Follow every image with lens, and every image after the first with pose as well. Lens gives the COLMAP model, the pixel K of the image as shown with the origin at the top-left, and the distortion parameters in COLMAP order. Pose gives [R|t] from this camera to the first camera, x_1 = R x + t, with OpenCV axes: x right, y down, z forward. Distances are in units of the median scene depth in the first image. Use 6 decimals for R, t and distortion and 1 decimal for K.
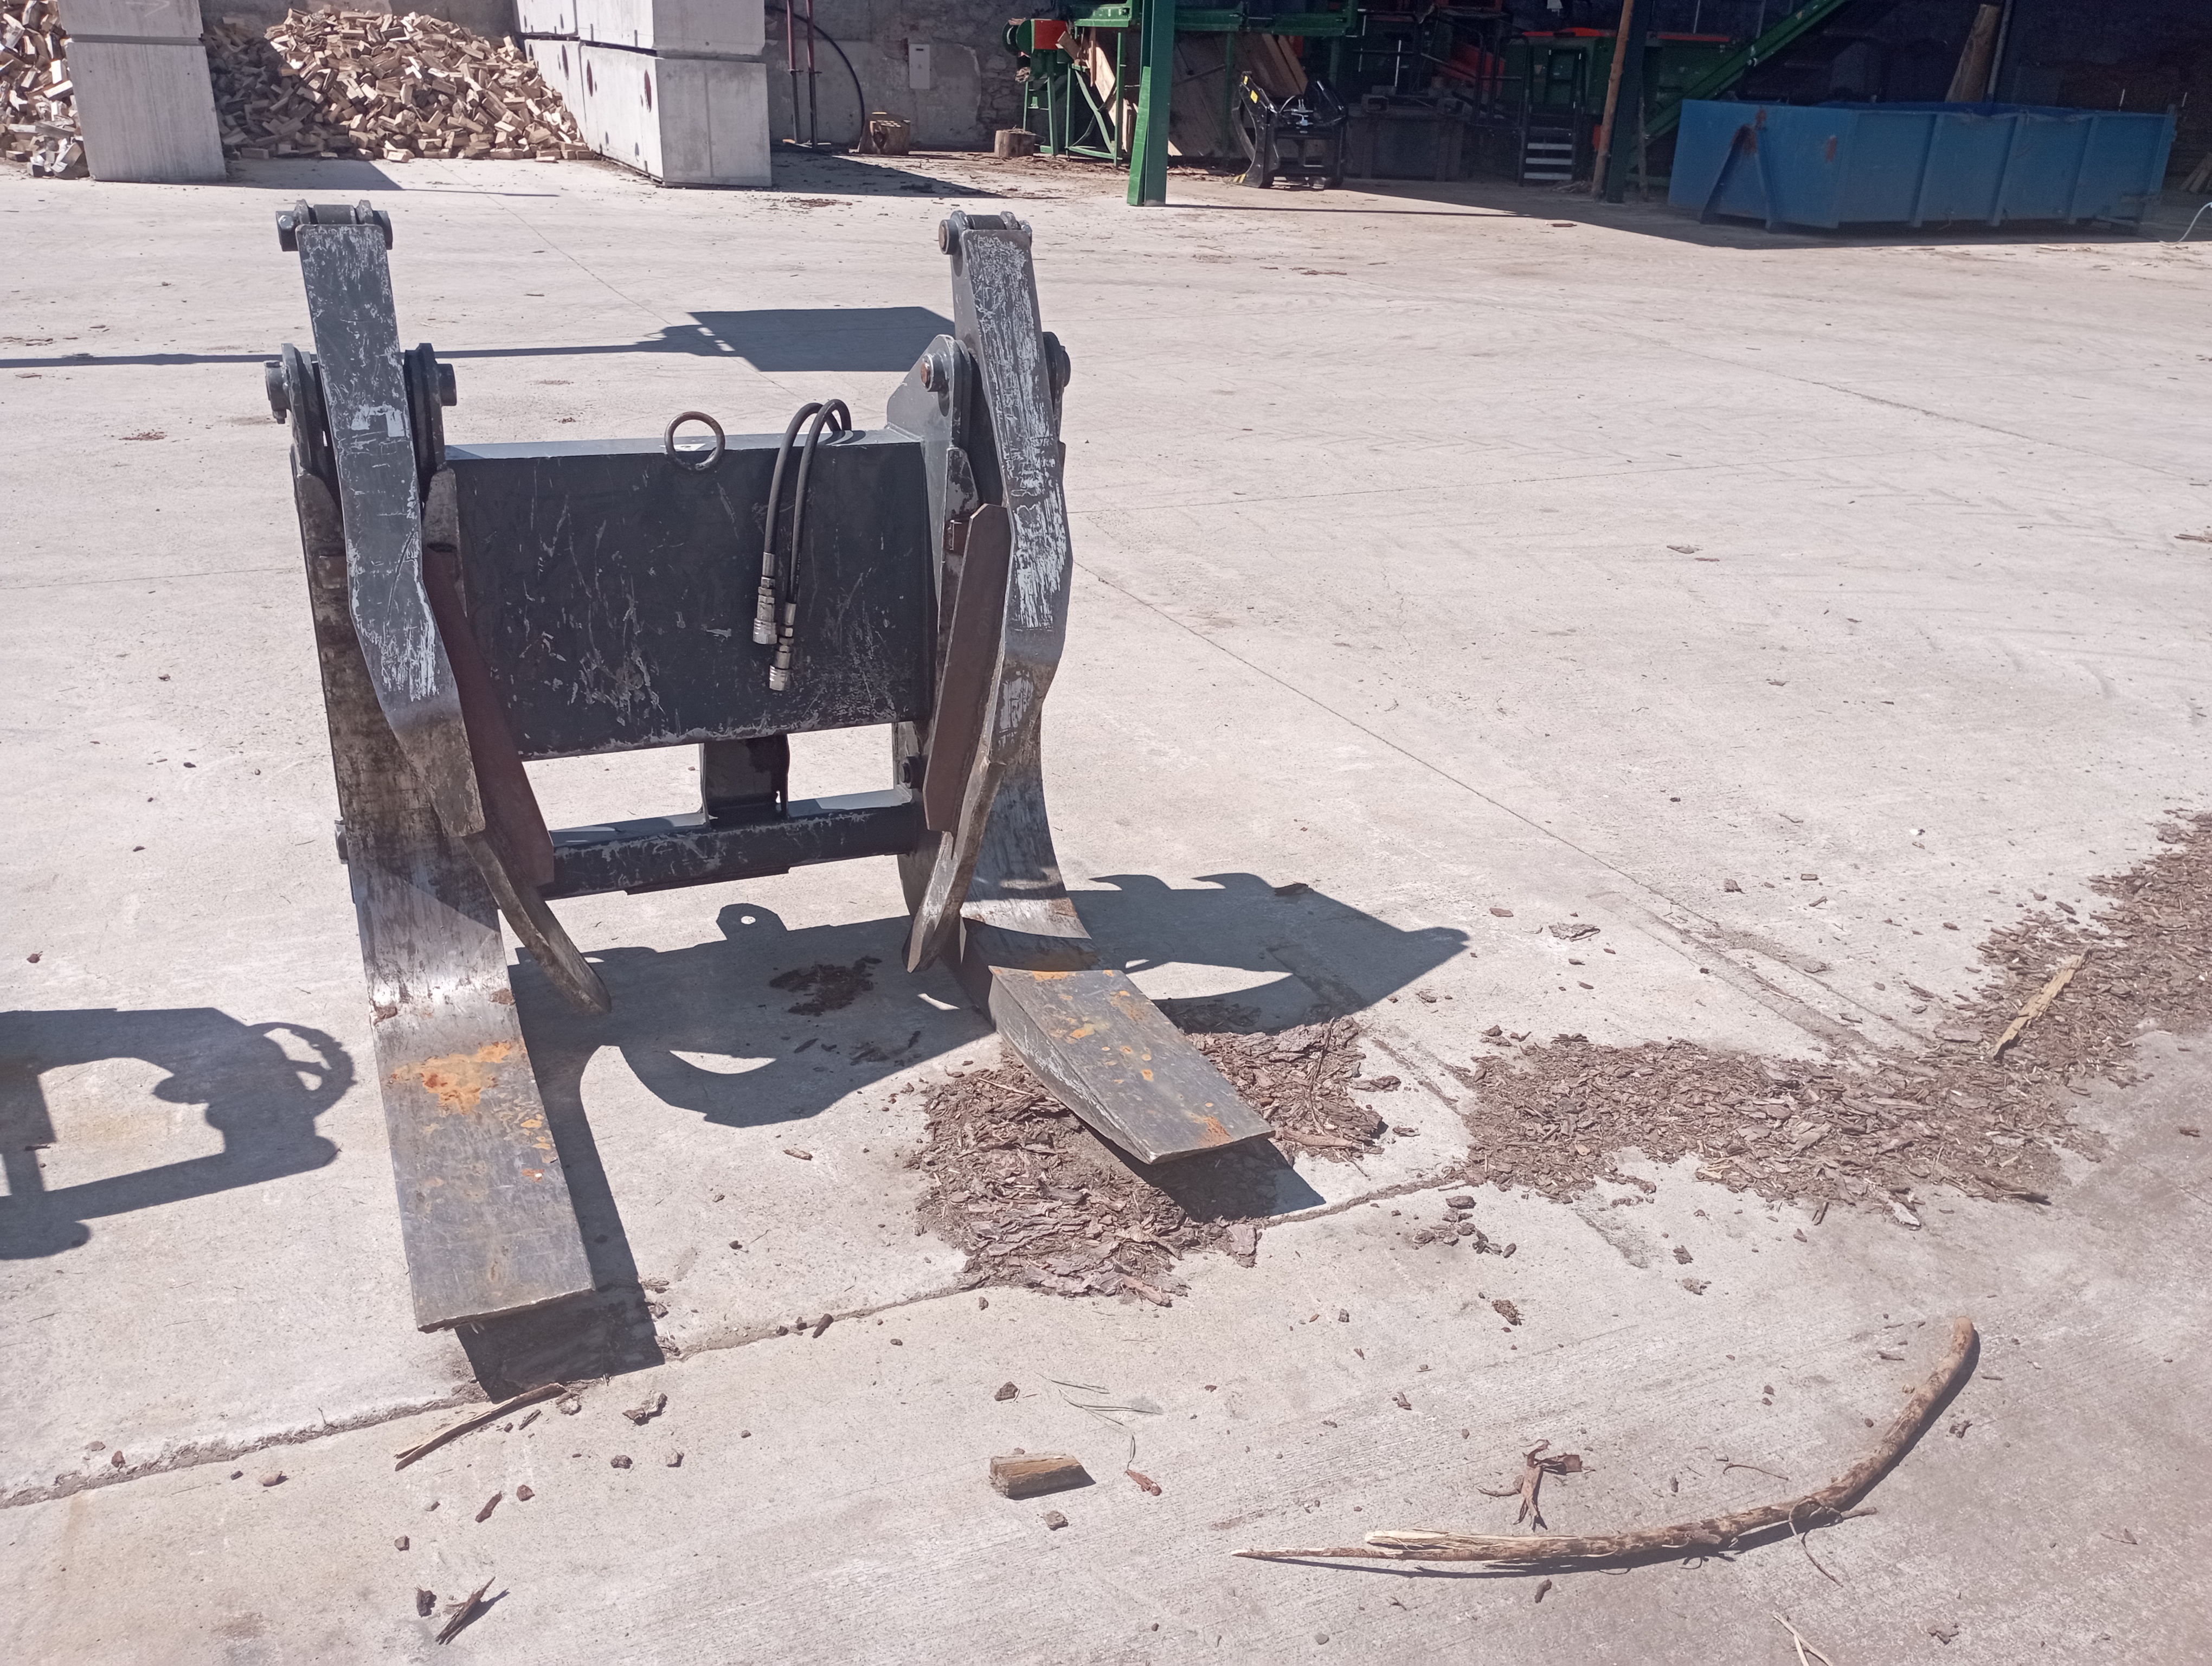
lens RADIAL K [[1823.6, 0, 1115.5], [0, 1823.6, 837.6], [0, 0, 1]] dist [0.015992, -0.008801]
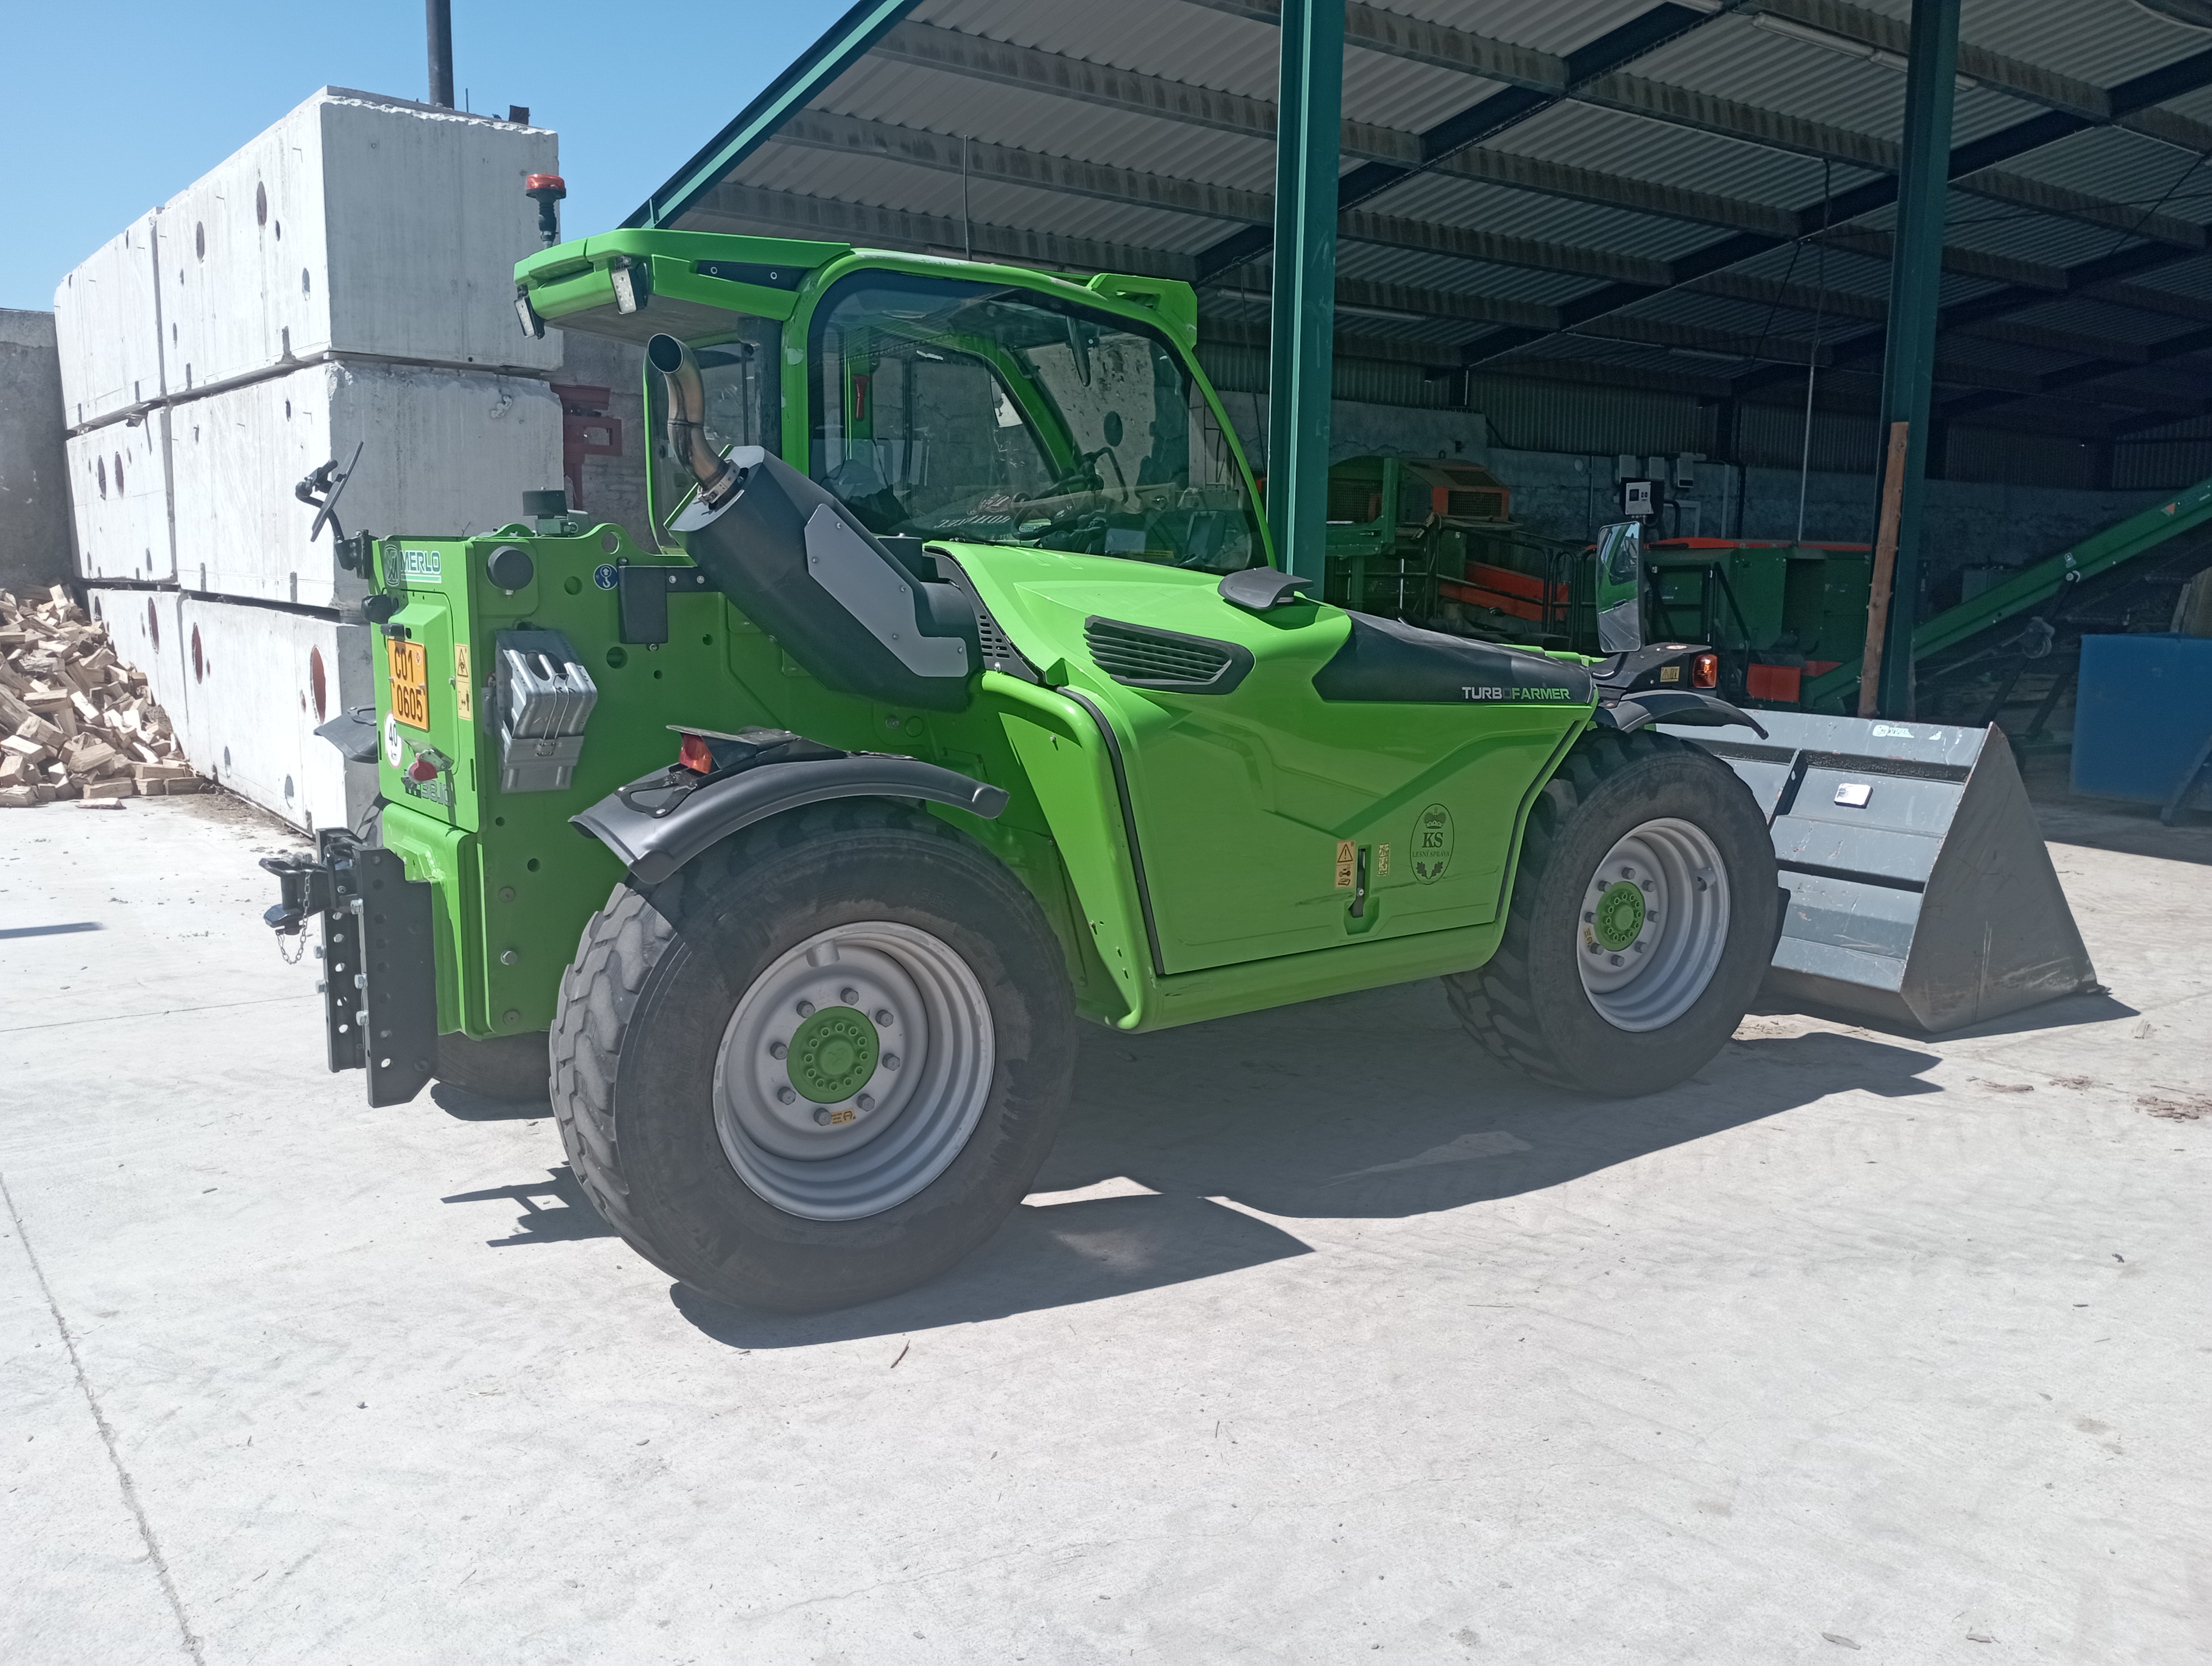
lens RADIAL K [[1823.6, 0, 1101.6], [0, 1823.6, 823.9], [0, 0, 1]] dist [0.015992, -0.008801]
pose [[0.981948, -0.048583, 0.182805, -0.120058], [0.095444, 0.961658, -0.257106, -0.193209], [-0.163305, 0.269913, 0.948936, 0.435850]]
